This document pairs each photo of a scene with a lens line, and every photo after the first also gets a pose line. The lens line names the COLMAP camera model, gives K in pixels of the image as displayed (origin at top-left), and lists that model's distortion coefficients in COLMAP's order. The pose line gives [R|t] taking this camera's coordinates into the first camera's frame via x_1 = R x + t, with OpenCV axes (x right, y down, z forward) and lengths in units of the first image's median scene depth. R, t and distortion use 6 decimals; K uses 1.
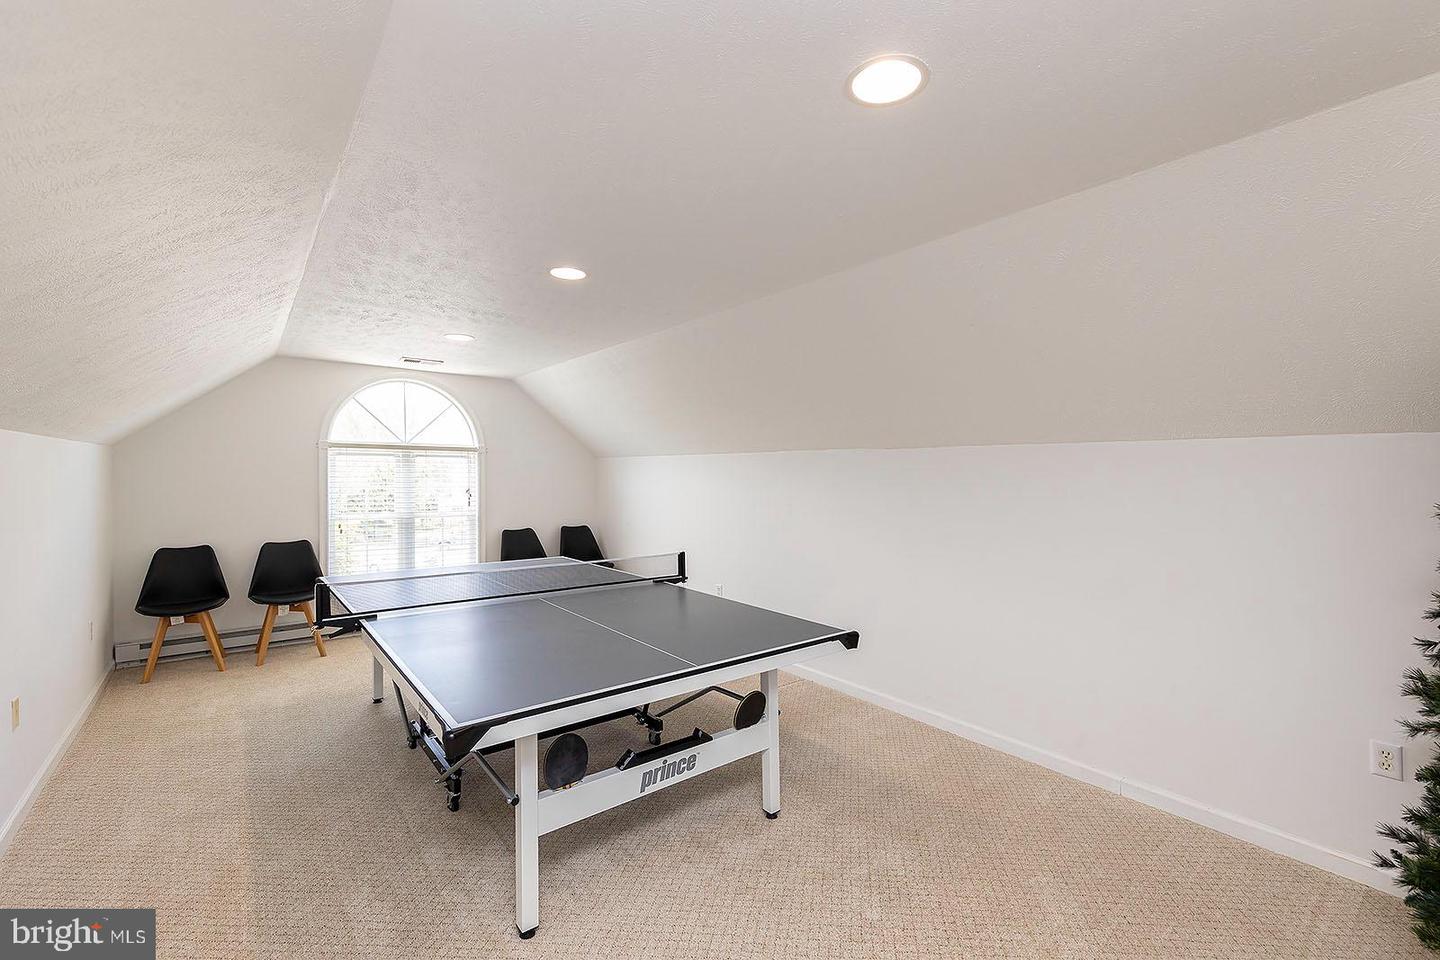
lens RADIAL K [[603.1, 0, 722.6], [0, 603.1, 492.9], [0, 0, 1]] dist [0.001319, 0.000010]
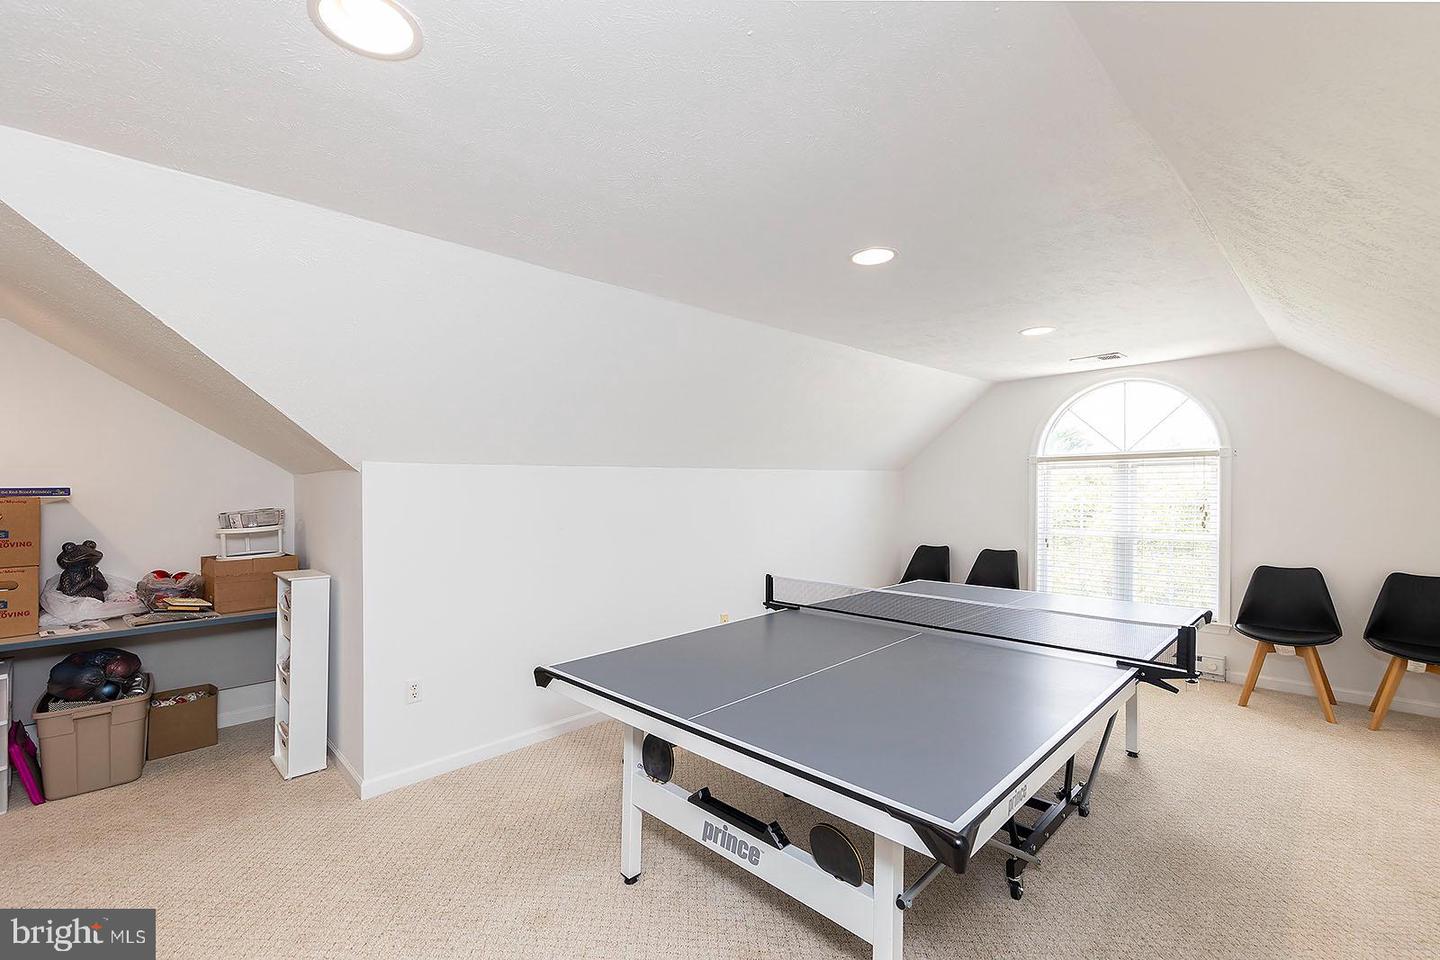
lens RADIAL K [[603.1, 0, 722.6], [0, 603.1, 492.9], [0, 0, 1]] dist [0.001319, 0.000010]
pose [[0.111311, -0.004030, -0.993777, 0.299765], [-0.016718, 0.999843, -0.005927, -0.008807], [0.993645, 0.017274, 0.111226, 0.355014]]
